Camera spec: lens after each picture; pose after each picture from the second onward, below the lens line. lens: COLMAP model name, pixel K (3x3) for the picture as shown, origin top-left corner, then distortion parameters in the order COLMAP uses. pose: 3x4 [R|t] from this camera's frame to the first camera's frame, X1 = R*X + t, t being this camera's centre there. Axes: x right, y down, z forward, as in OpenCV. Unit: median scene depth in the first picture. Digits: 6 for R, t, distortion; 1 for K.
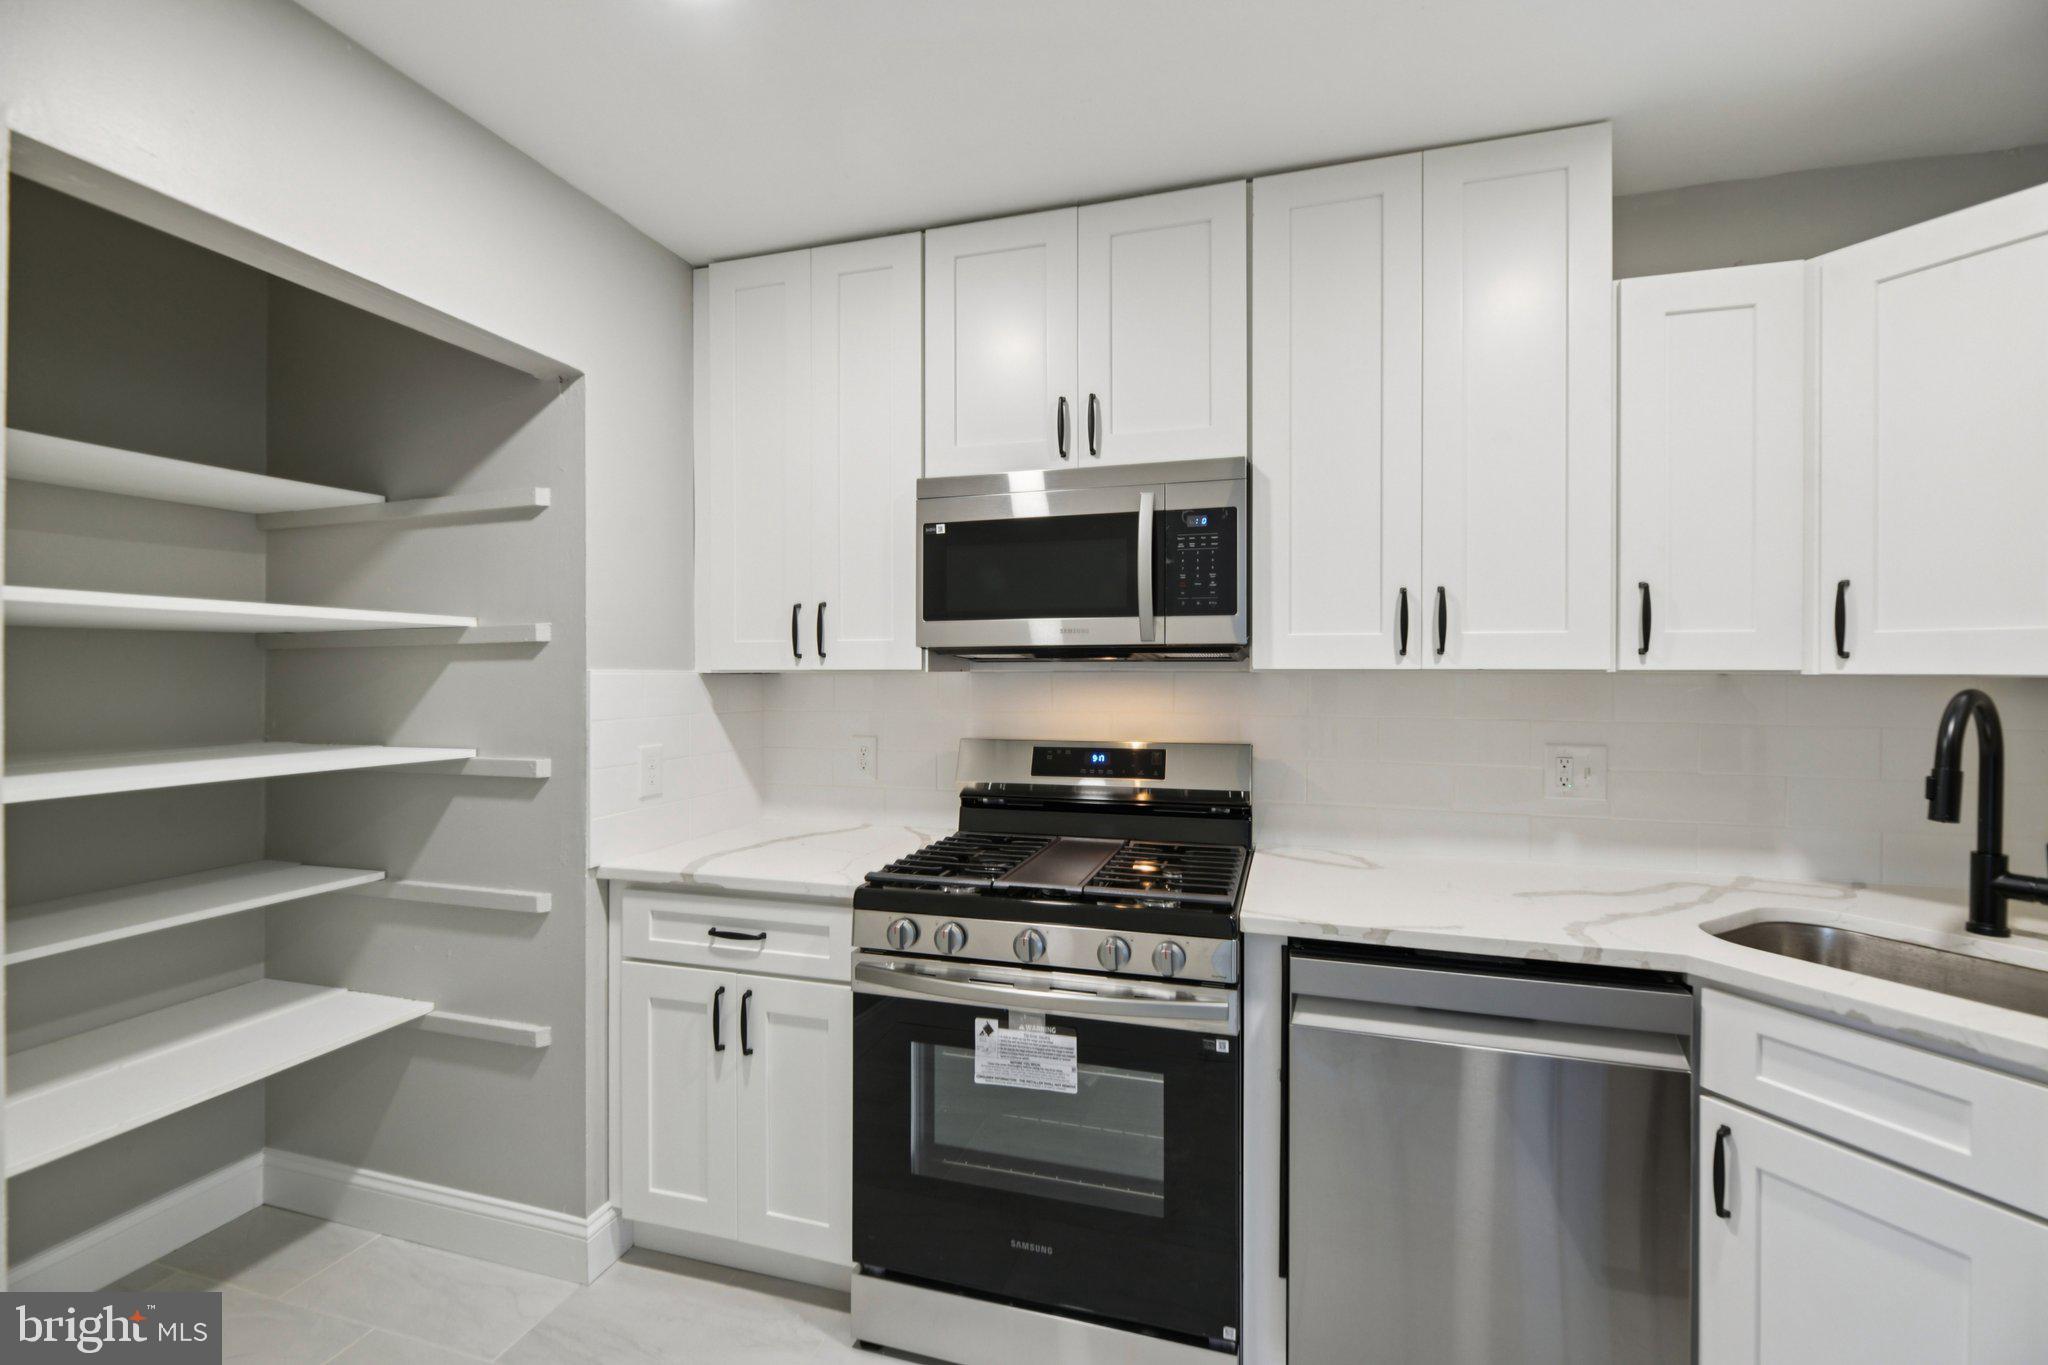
lens RADIAL K [[875.2, 0, 1037.6], [0, 875.2, 678.5], [0, 0, 1]] dist [-0.000666, -0.000179]
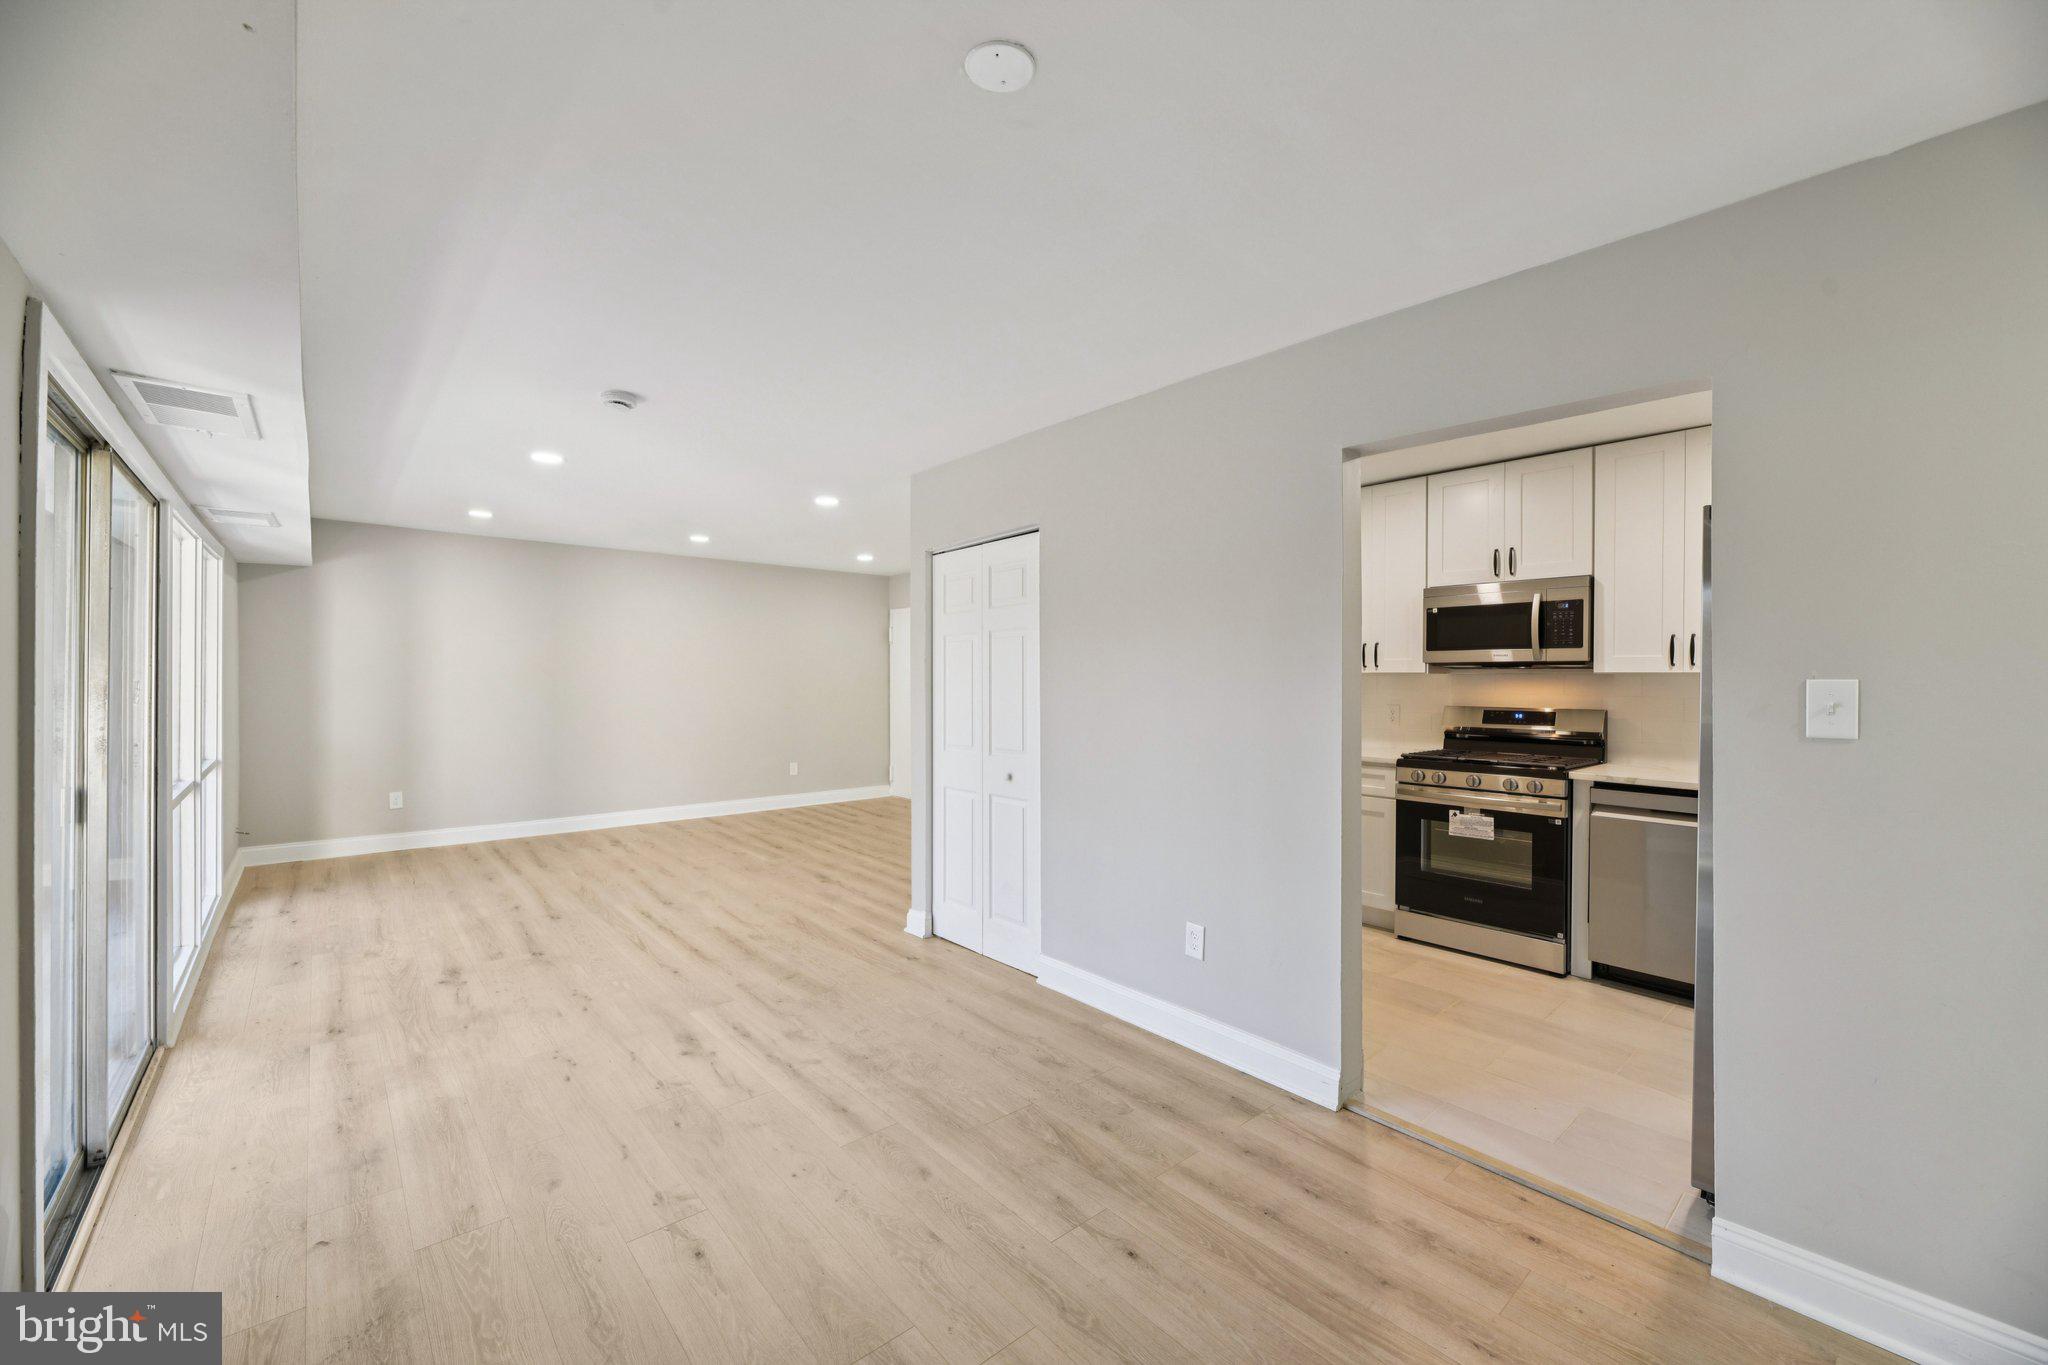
lens RADIAL K [[825.4, 0, 1035.4], [0, 825.4, 673.8], [0, 0, 1]] dist [0.010502, -0.003169]
pose [[0.845228, 0.001339, -0.534404, 0.174926], [-0.009211, 0.999885, -0.012063, 0.030900], [0.534326, 0.015119, 0.845143, -1.494079]]
